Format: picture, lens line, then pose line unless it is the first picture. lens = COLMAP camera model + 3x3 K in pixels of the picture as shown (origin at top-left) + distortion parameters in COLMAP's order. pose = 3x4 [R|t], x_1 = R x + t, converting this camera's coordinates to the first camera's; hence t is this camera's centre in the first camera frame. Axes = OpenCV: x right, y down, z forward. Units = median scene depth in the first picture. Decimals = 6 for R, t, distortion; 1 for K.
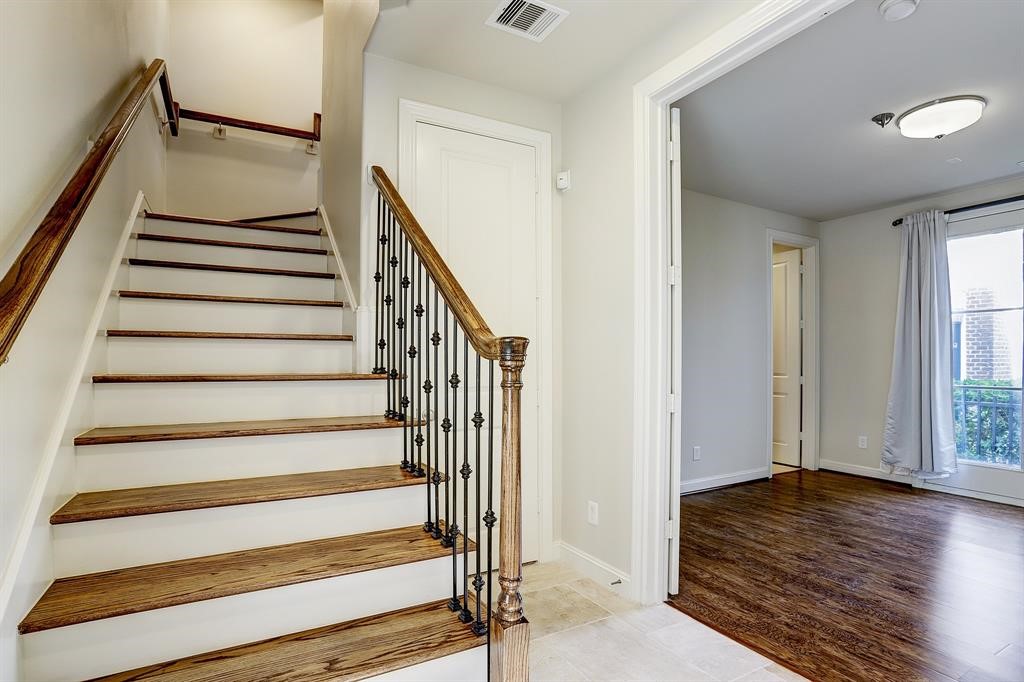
lens RADIAL K [[503.7, 0, 510.3], [0, 503.7, 363.9], [0, 0, 1]] dist [-0.065828, 0.024119]
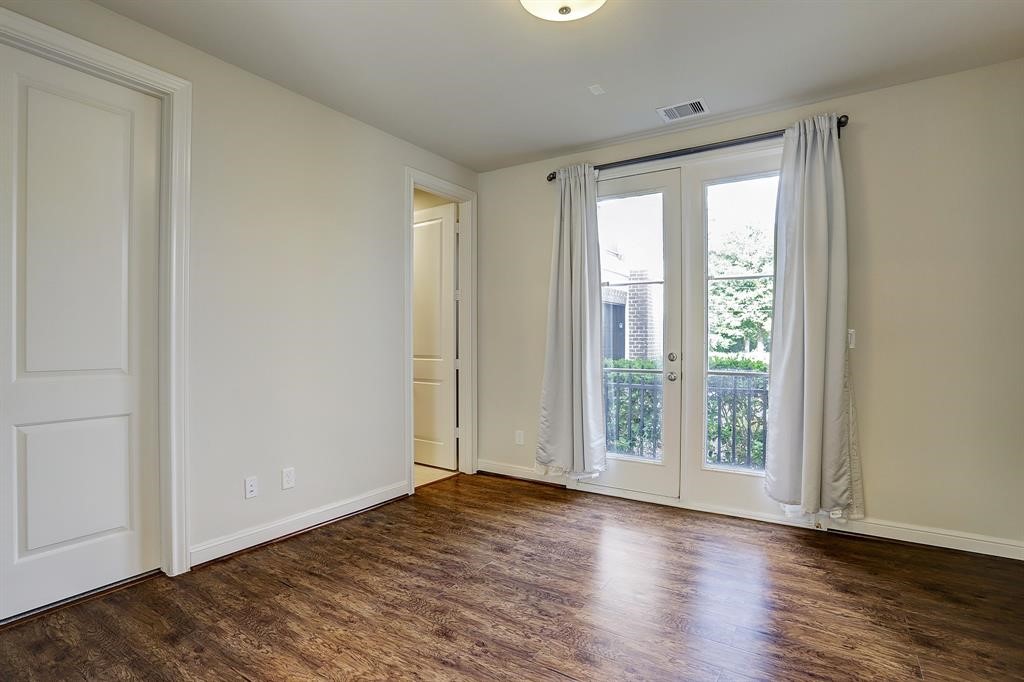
lens RADIAL K [[503.7, 0, 503.9], [0, 503.7, 338.3], [0, 0, 1]] dist [-0.065828, 0.024119]
pose [[0.879517, 0.001646, 0.475864, 0.315953], [0.002113, 0.999971, -0.007365, -0.003776], [-0.475862, 0.007483, 0.879488, 0.281333]]
